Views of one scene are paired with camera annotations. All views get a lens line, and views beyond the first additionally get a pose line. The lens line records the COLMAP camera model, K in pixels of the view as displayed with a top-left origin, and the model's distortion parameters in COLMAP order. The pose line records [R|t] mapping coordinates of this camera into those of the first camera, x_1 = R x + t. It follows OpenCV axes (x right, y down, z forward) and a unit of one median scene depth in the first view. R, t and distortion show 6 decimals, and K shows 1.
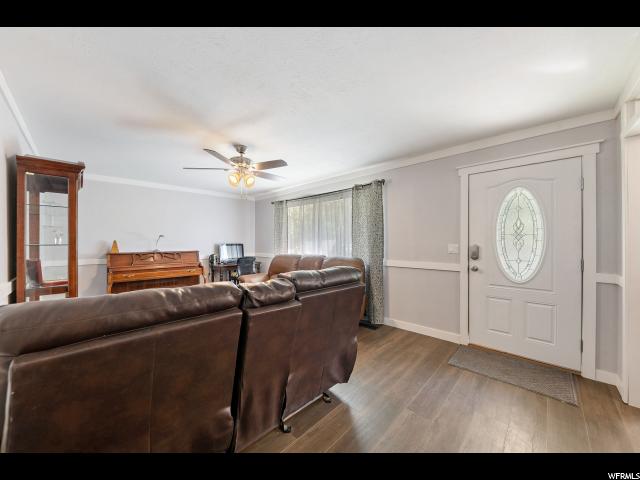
lens RADIAL K [[233.7, 0, 319.3], [0, 233.7, 239.0], [0, 0, 1]] dist [0.000718, 0.000029]
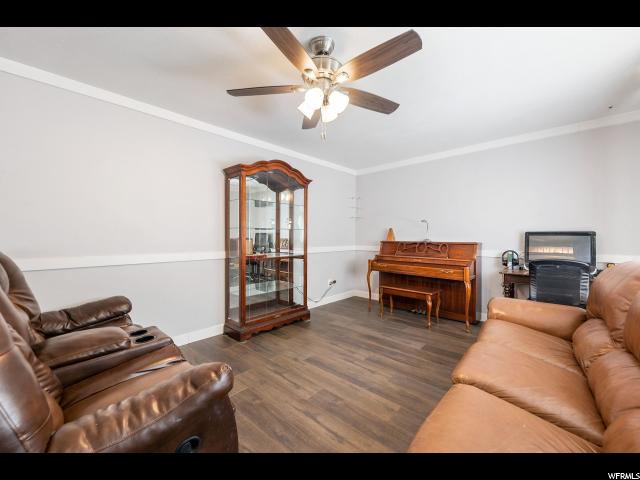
lens RADIAL K [[261.0, 0, 320.6], [0, 261.0, 238.2], [0, 0, 1]] dist [-0.001467, 0.000143]
pose [[0.015769, 0.016272, -0.999743, 0.188474], [0.001593, 0.999866, 0.016299, 0.030820], [0.999874, -0.001850, 0.015741, 0.692407]]
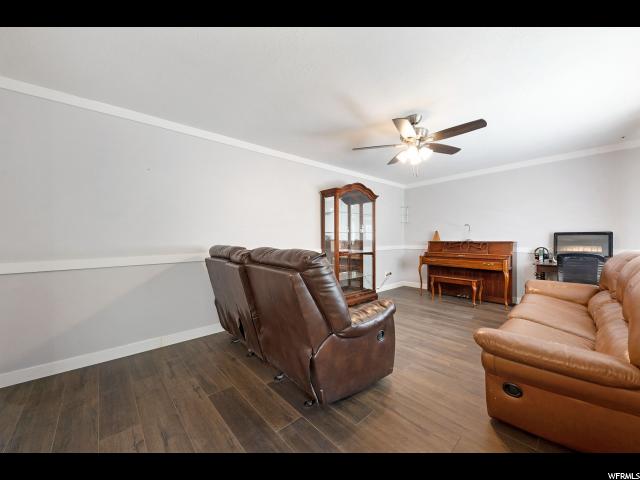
lens RADIAL K [[240.9, 0, 317.7], [0, 240.9, 240.5], [0, 0, 1]] dist [-0.009123, -0.000485]
pose [[-0.102412, 0.014804, -0.994632, 0.412186], [0.011236, 0.999843, 0.013725, 0.032817], [0.994679, -0.009770, -0.102562, 0.516448]]
